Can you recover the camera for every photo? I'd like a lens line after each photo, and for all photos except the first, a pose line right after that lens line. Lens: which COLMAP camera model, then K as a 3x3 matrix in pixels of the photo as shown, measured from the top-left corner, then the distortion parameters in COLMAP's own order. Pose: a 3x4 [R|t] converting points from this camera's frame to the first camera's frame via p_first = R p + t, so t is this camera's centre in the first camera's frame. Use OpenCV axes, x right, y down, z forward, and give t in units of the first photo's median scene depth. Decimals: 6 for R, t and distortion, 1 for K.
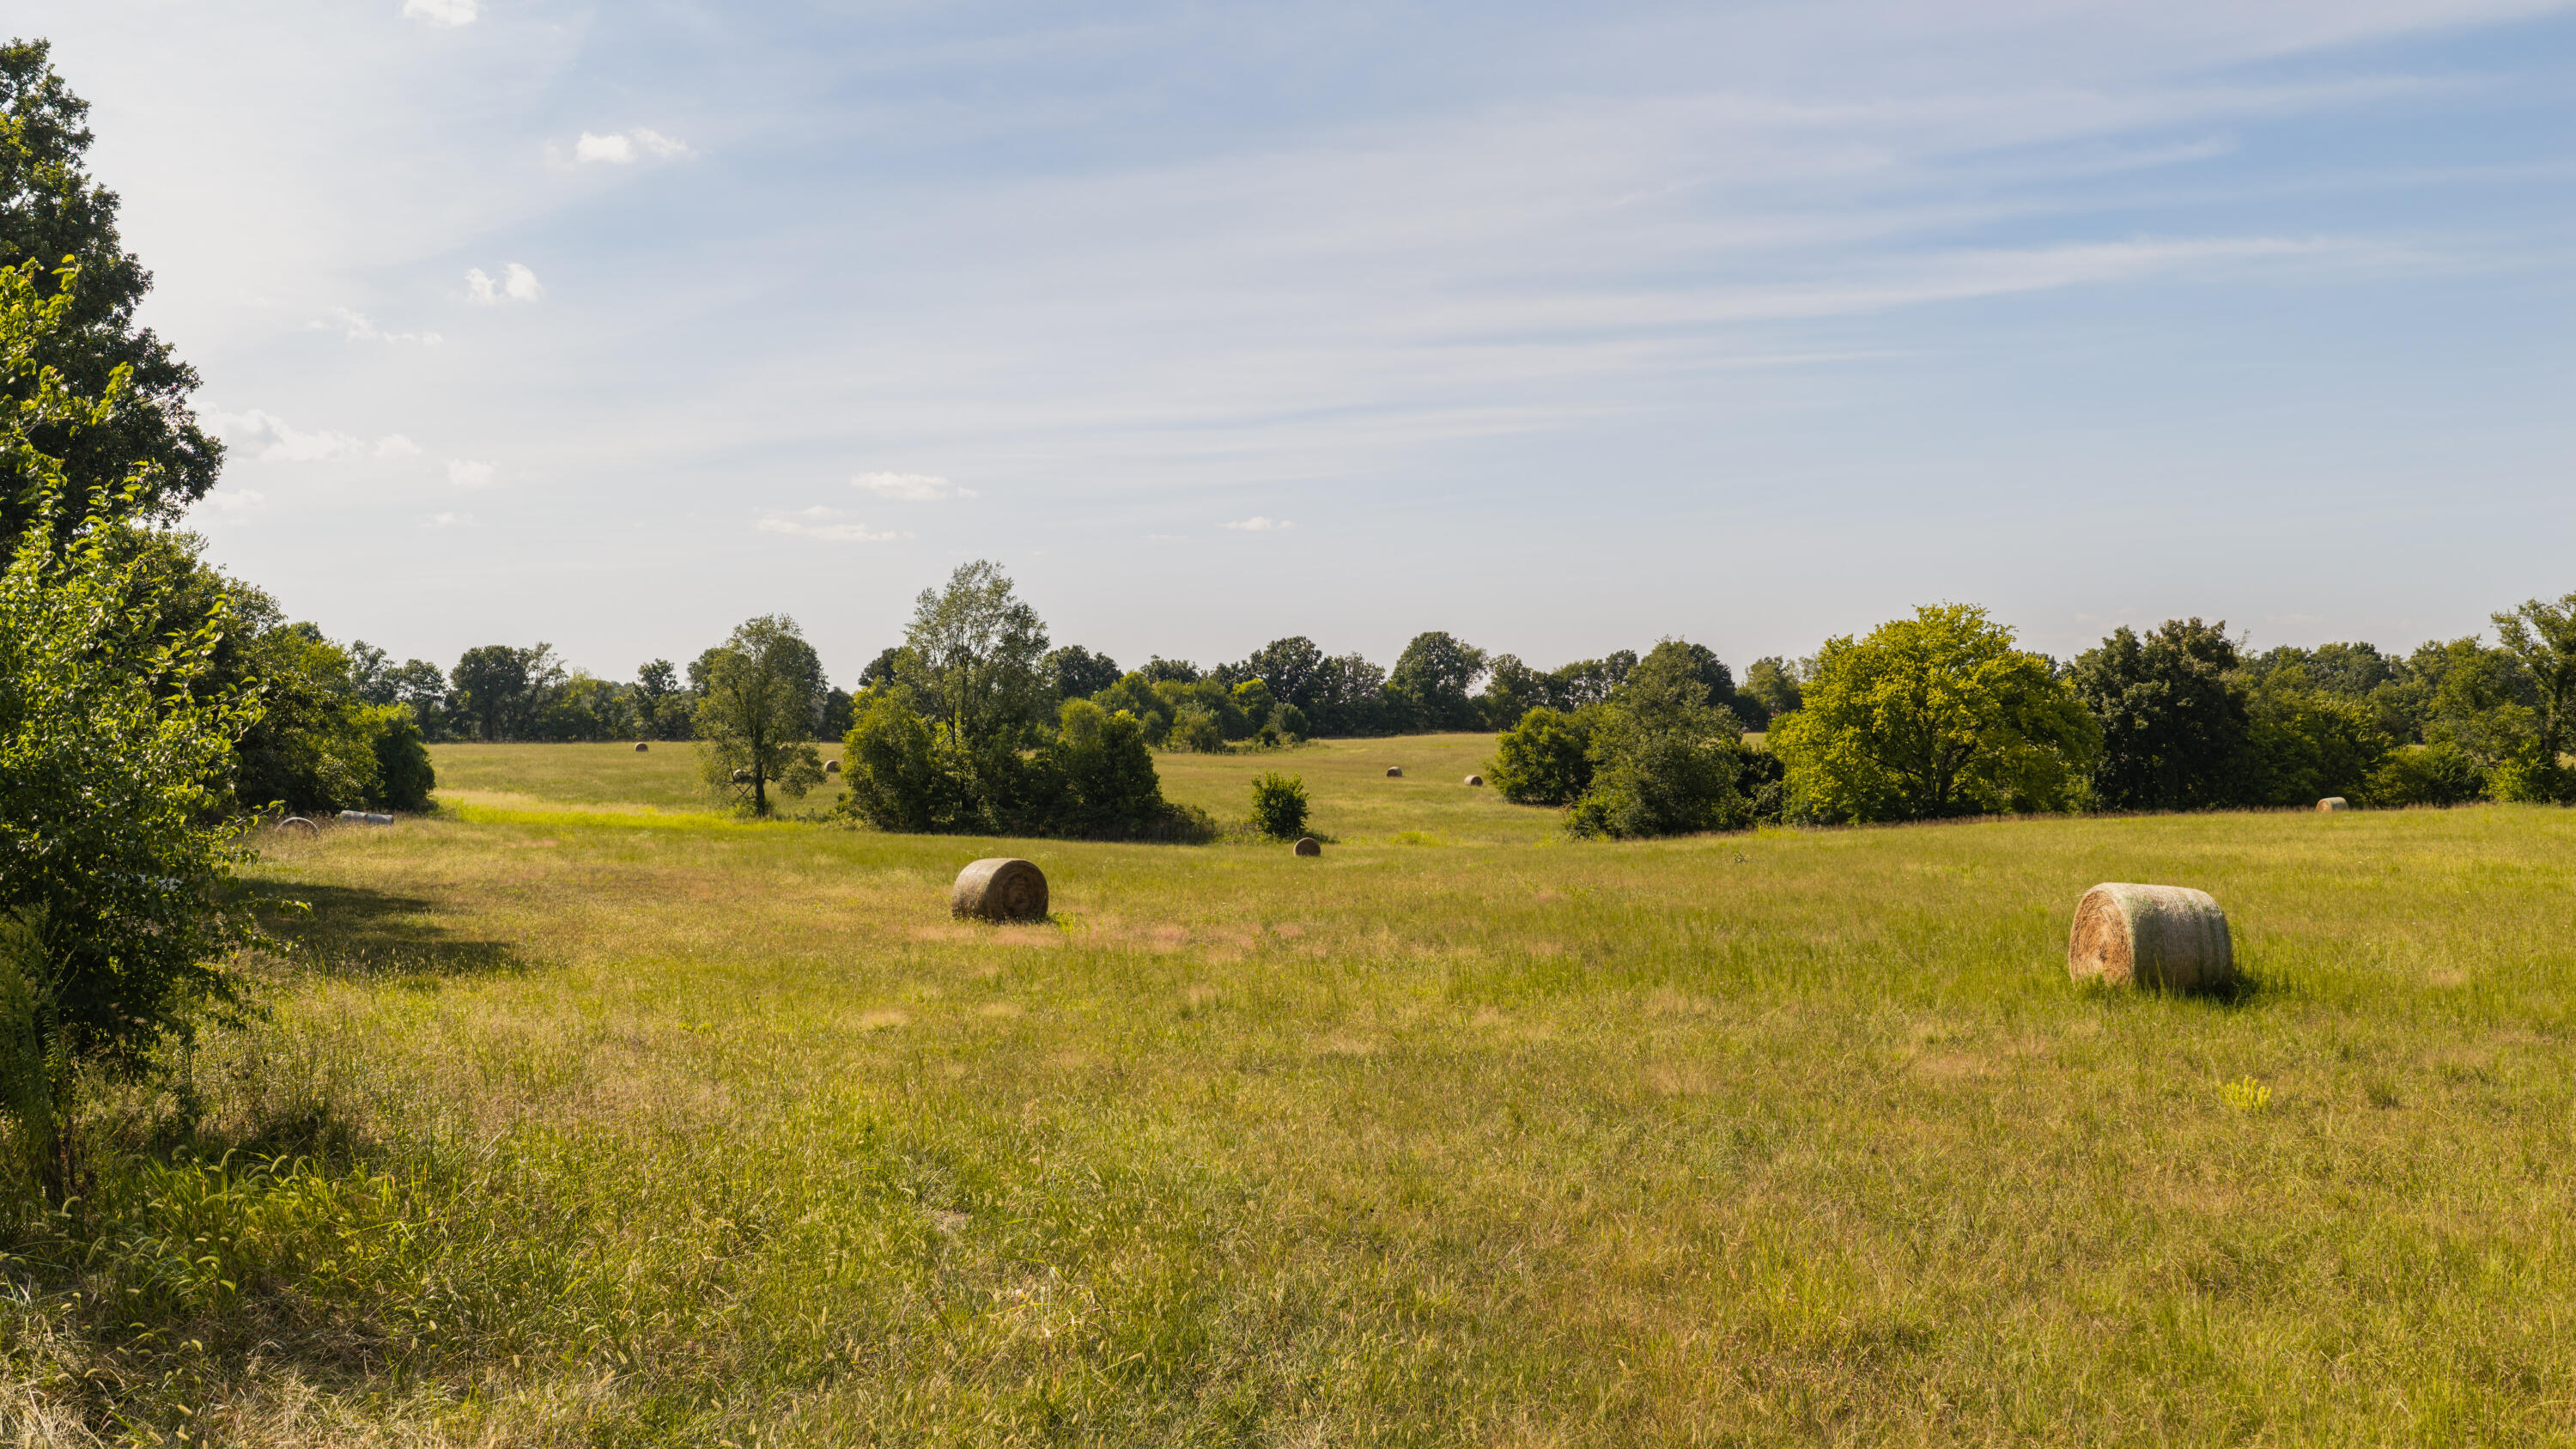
lens RADIAL K [[2113.9, 0, 1298.6], [0, 2113.9, 716.2], [0, 0, 1]] dist [0.024645, -0.058018]
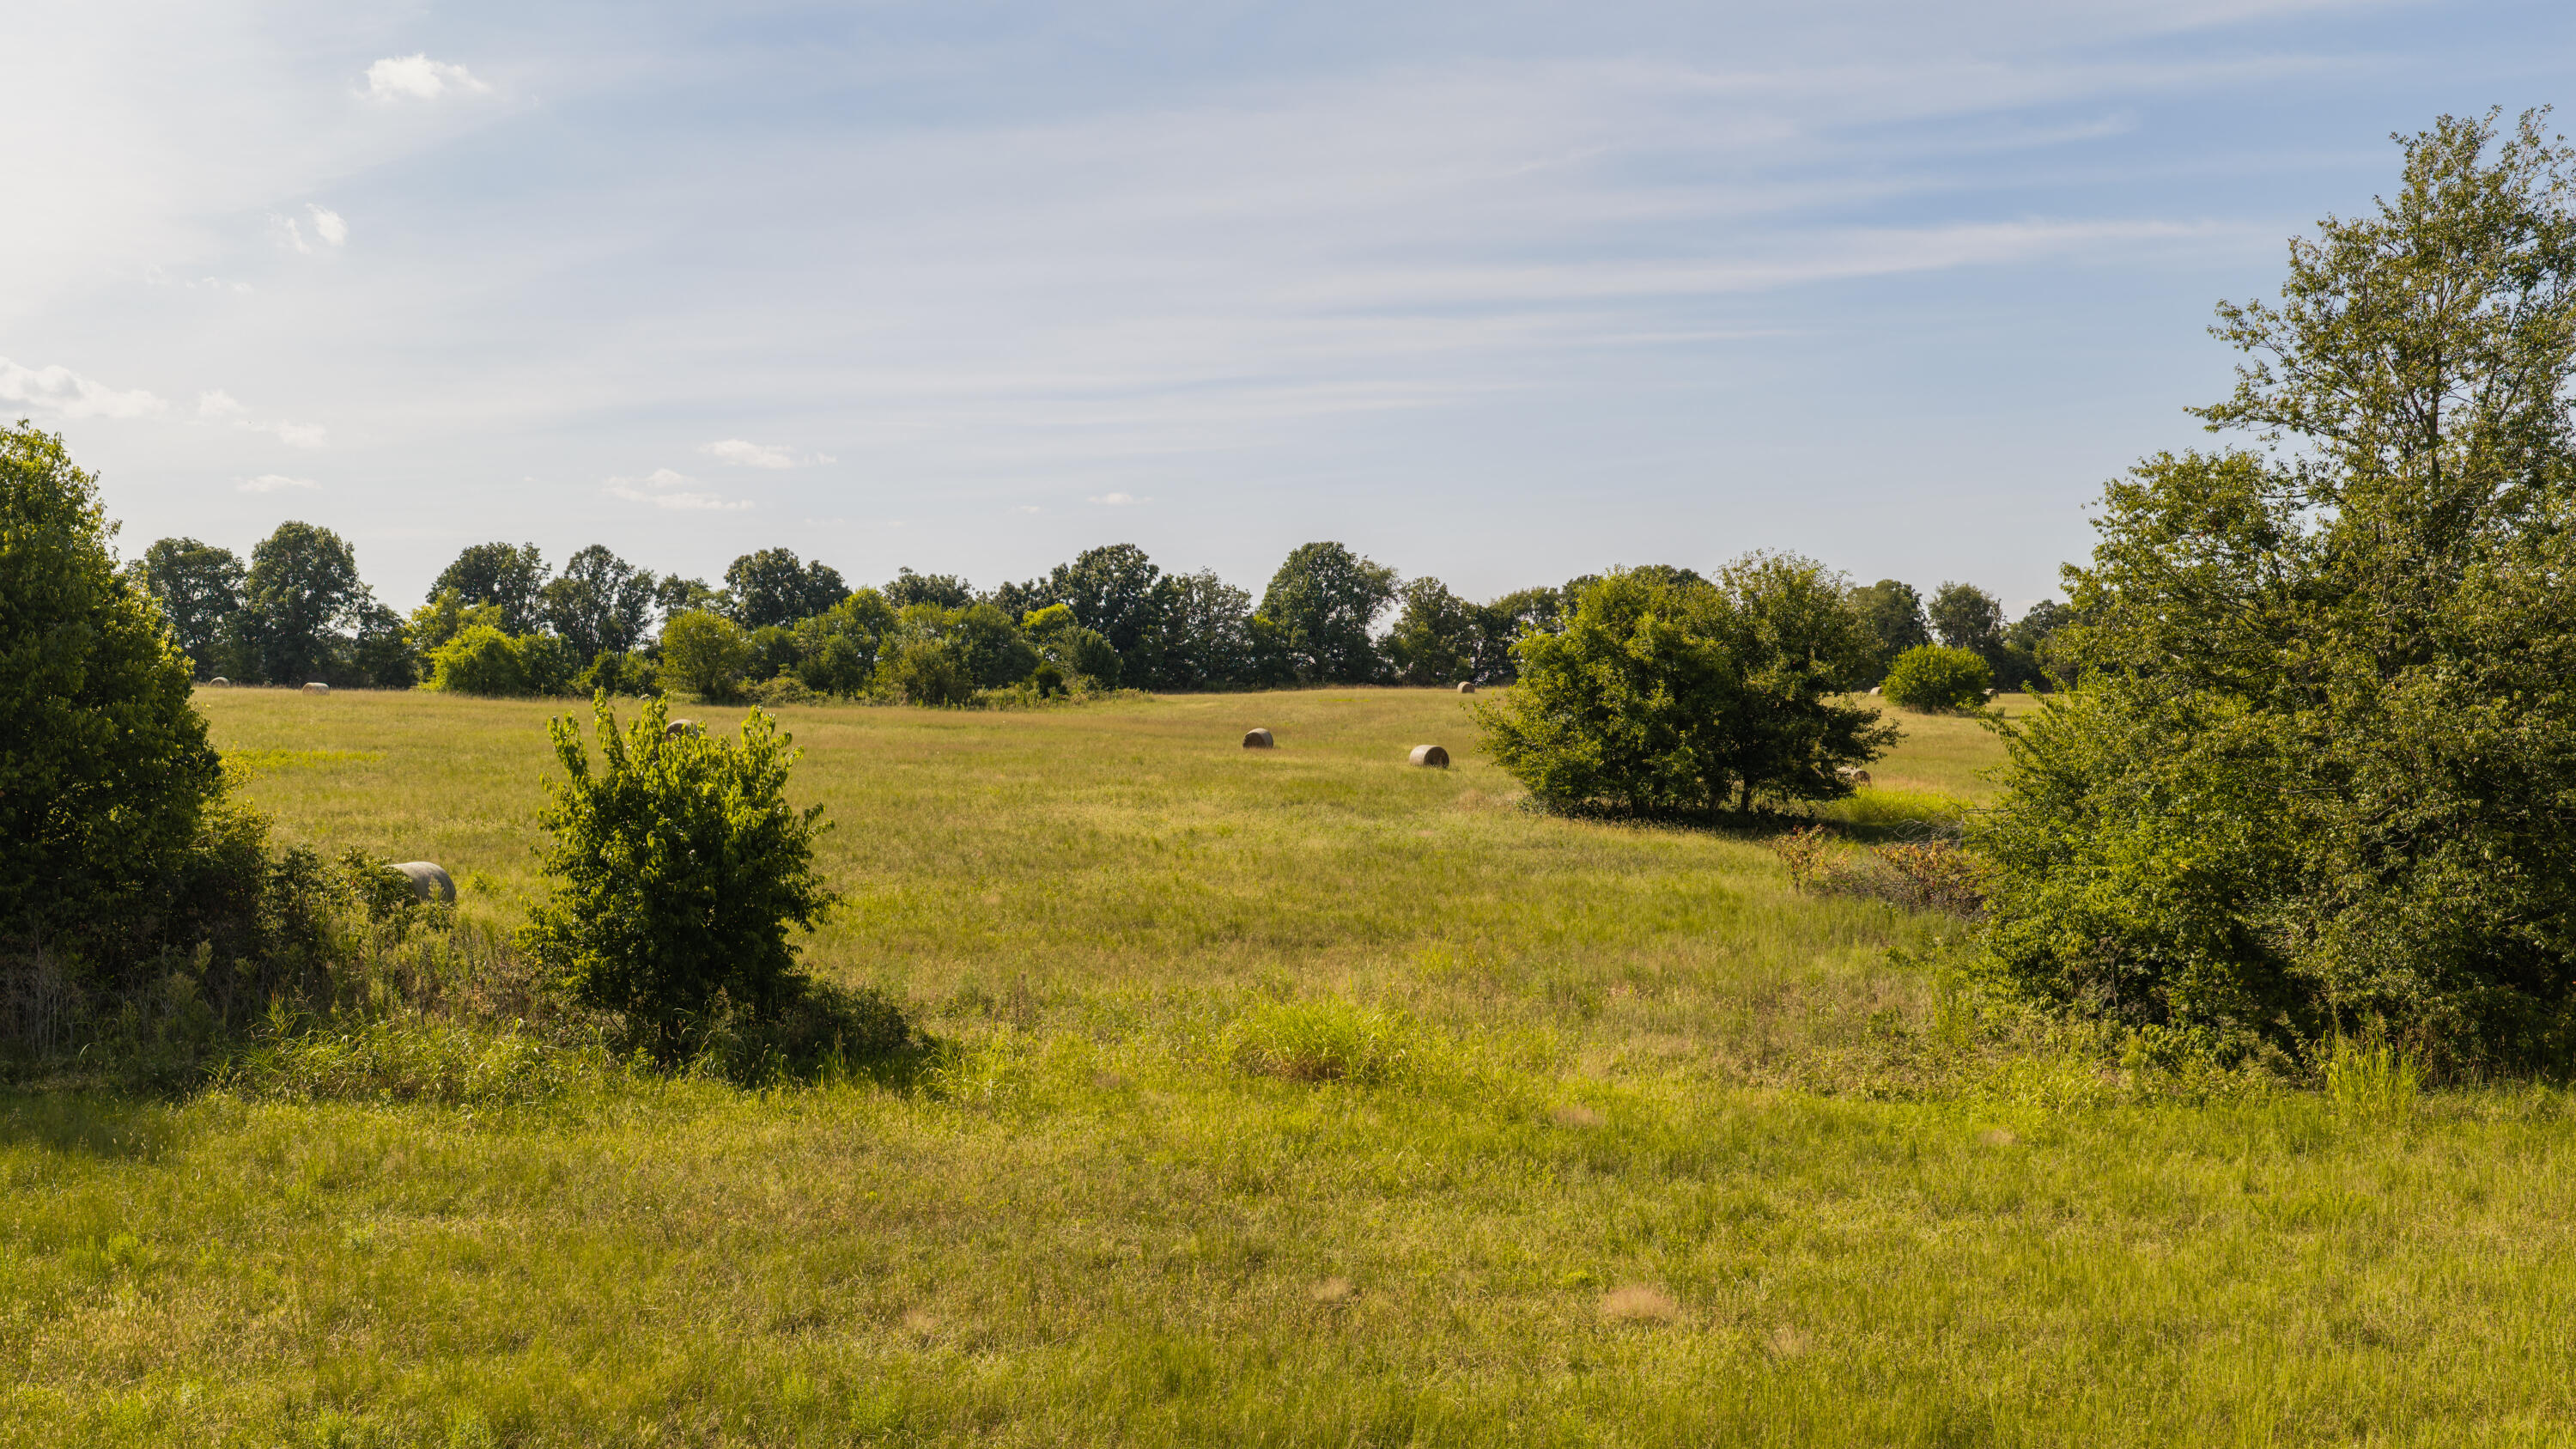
lens RADIAL K [[2113.9, 0, 1284.2], [0, 2113.9, 724.9], [0, 0, 1]] dist [0.024645, -0.058018]
pose [[0.998589, 0.005904, 0.052781, 0.015982], [-0.006673, 0.999874, 0.014418, 0.010156], [-0.052690, -0.014750, 0.998502, 0.319817]]
